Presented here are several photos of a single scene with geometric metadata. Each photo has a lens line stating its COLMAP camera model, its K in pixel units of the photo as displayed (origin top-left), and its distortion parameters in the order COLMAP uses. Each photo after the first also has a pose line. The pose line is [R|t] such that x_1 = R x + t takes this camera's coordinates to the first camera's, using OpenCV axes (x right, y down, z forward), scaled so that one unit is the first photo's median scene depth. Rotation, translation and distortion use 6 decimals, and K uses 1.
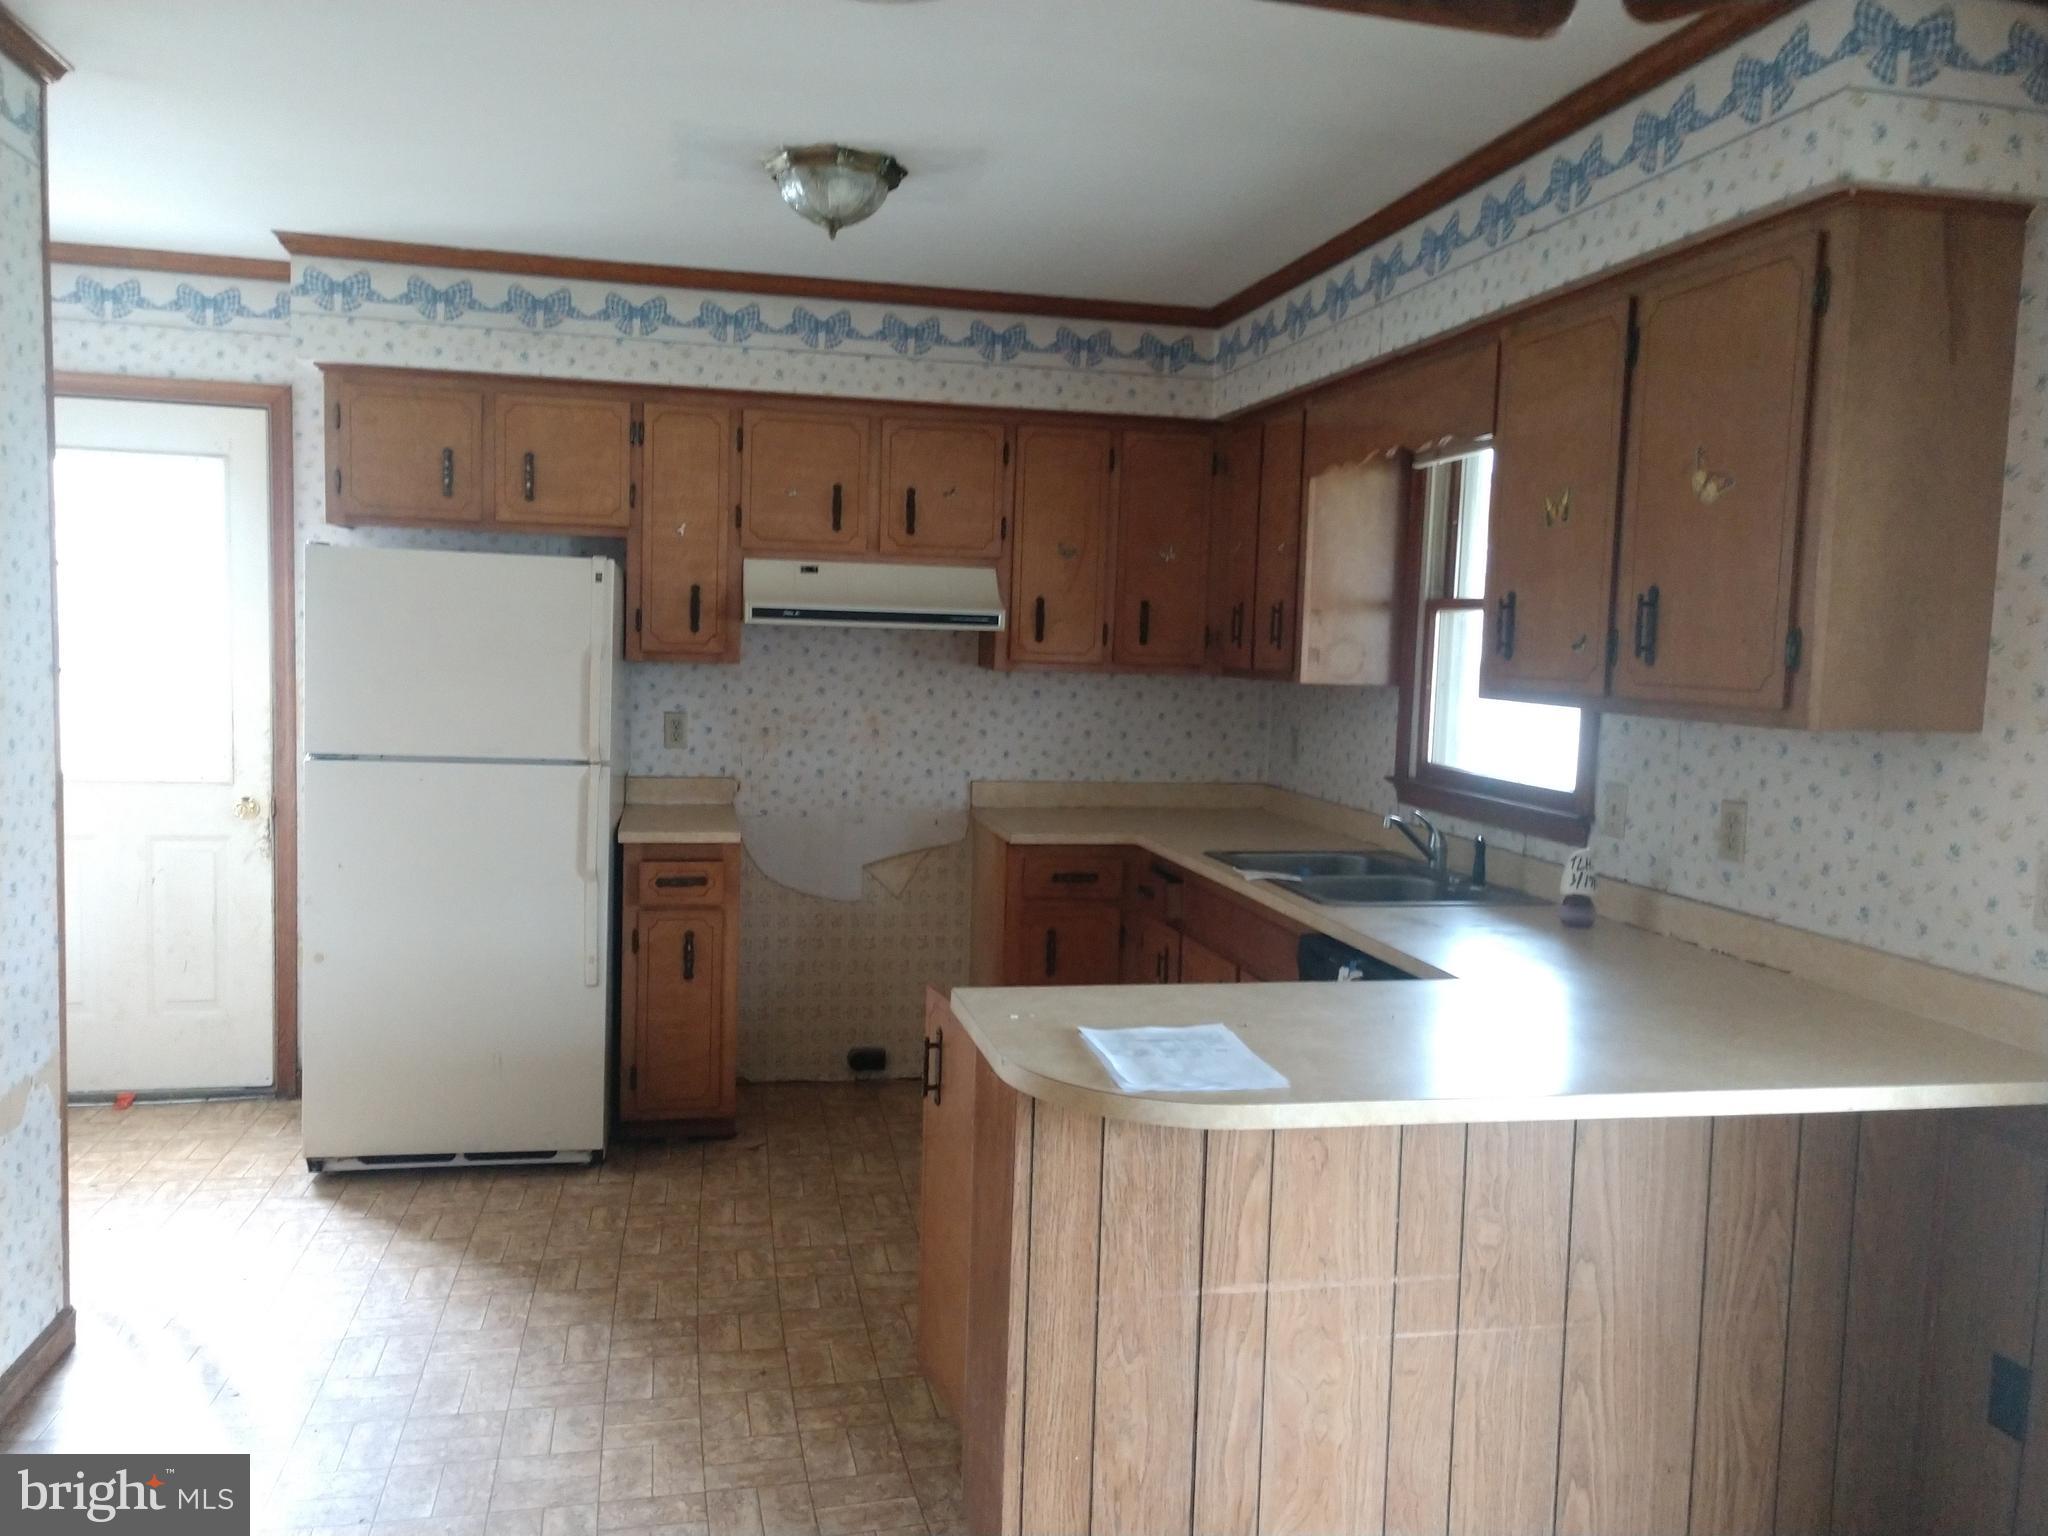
lens RADIAL K [[1575.6, 0, 1022.0], [0, 1575.6, 773.9], [0, 0, 1]] dist [0.023714, 0.003320]
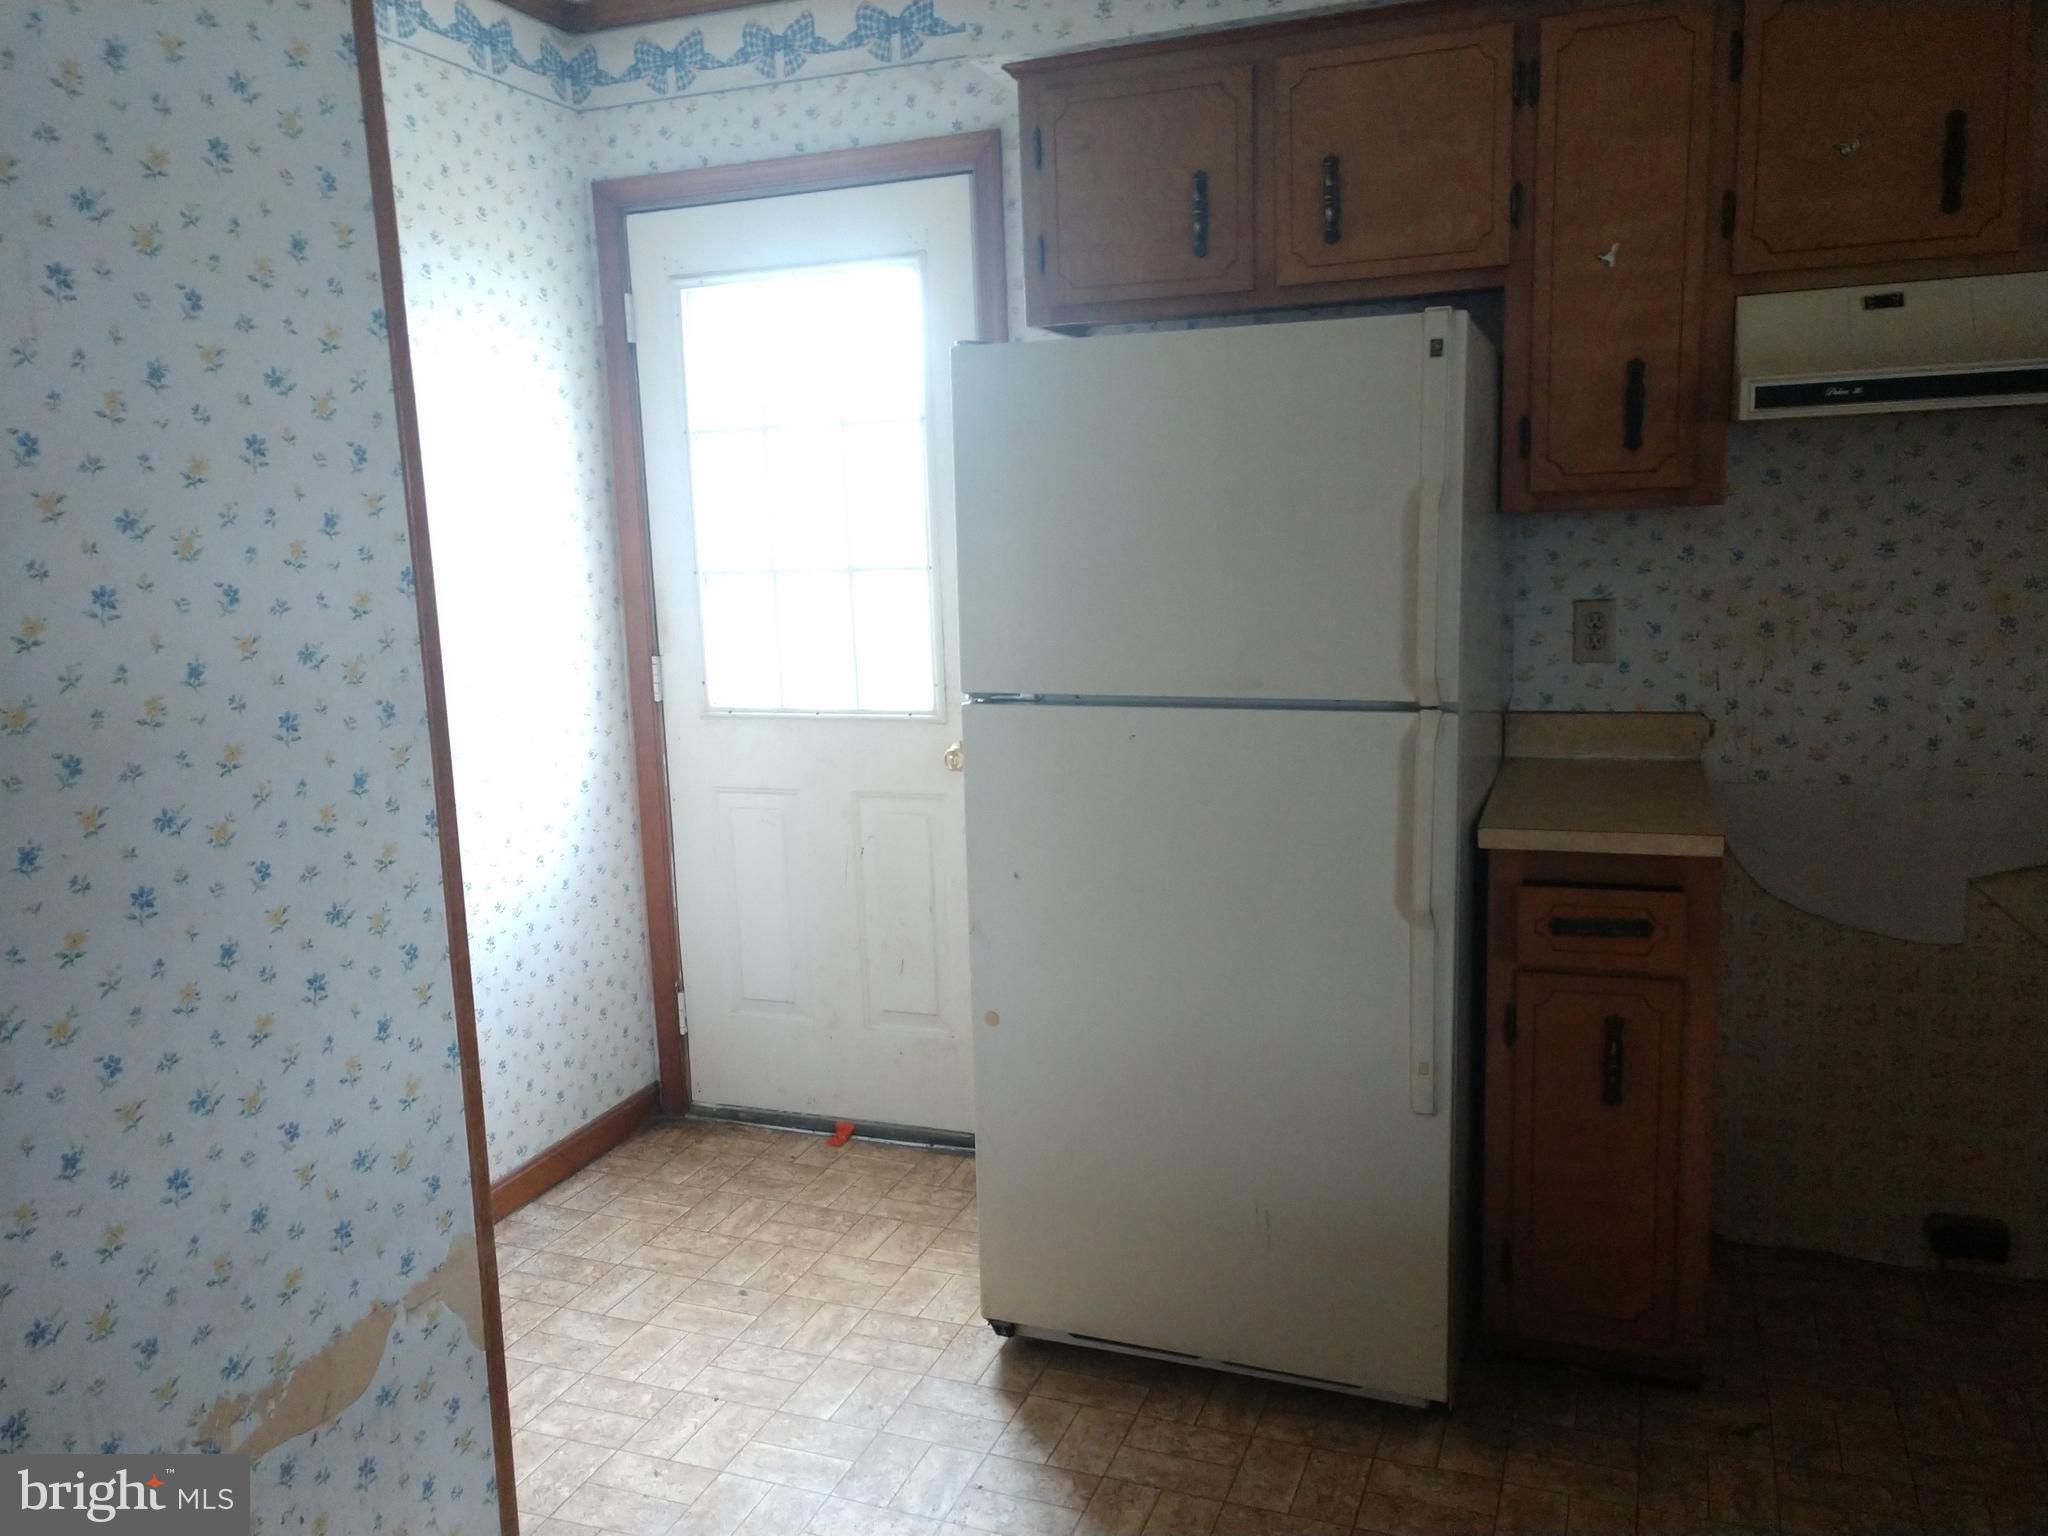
lens RADIAL K [[1575.6, 0, 986.8], [0, 1575.6, 768.5], [0, 0, 1]] dist [0.023714, 0.003320]
pose [[0.831233, 0.026298, -0.555302, -0.089135], [0.015491, 0.997397, 0.070423, -0.023600], [0.555708, -0.067140, 0.828662, 0.429242]]
